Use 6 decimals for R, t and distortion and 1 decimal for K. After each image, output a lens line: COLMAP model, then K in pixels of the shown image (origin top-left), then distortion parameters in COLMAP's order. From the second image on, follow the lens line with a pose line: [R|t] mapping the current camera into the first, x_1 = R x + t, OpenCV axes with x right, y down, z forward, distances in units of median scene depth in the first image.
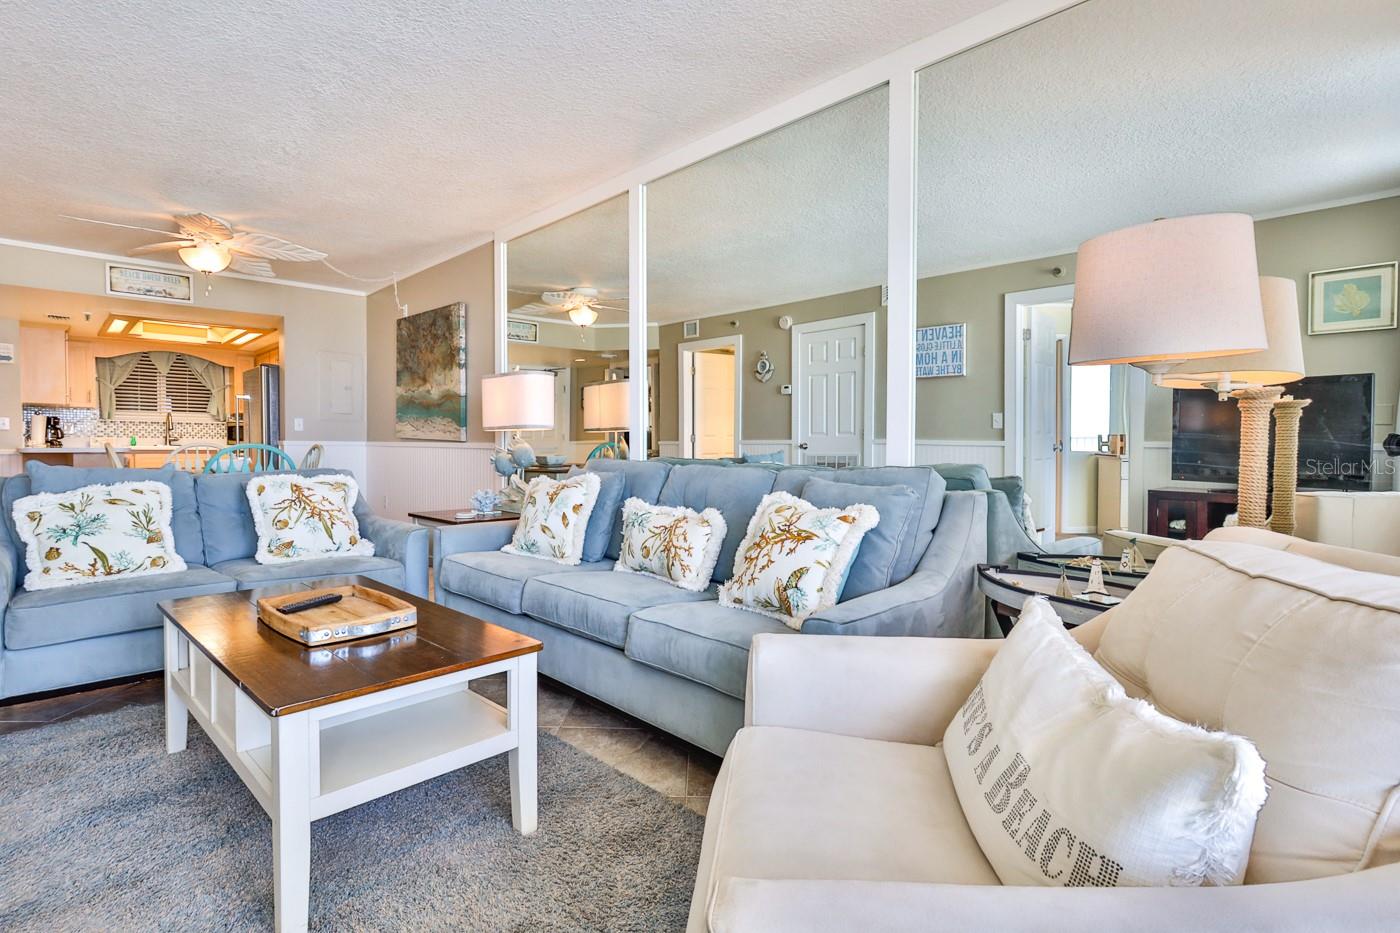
lens RADIAL K [[675.2, 0, 704.1], [0, 675.2, 456.5], [0, 0, 1]] dist [0.000886, 0.002446]
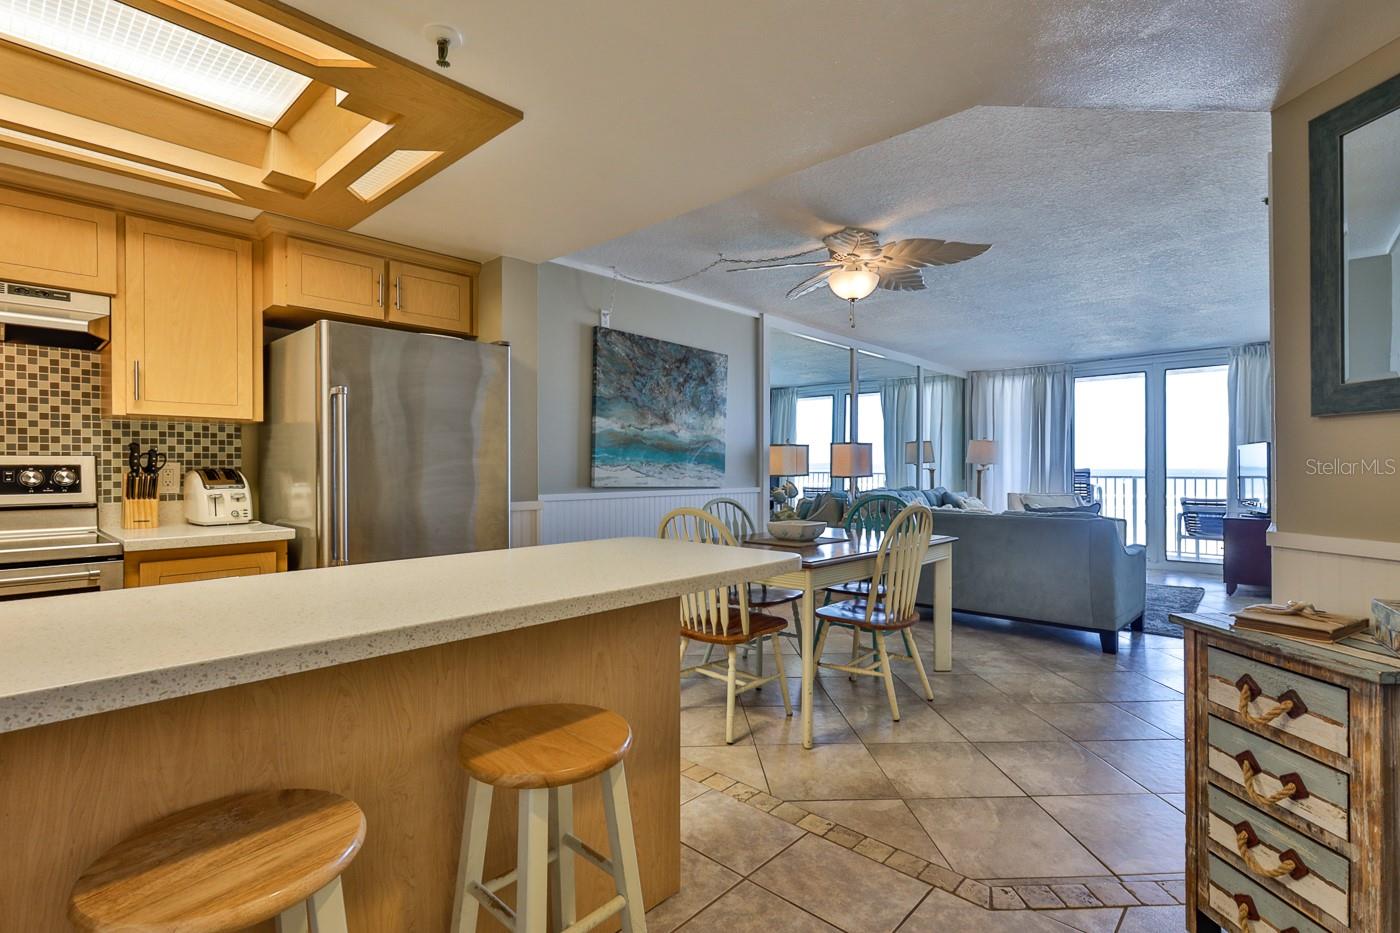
lens RADIAL K [[675.2, 0, 696.5], [0, 675.2, 460.8], [0, 0, 1]] dist [0.000886, 0.002446]
pose [[-0.034884, 0.008681, 0.999354, -2.331104], [0.026374, 0.999622, -0.007763, -0.092019], [-0.999043, 0.026086, -0.035100, 1.787518]]
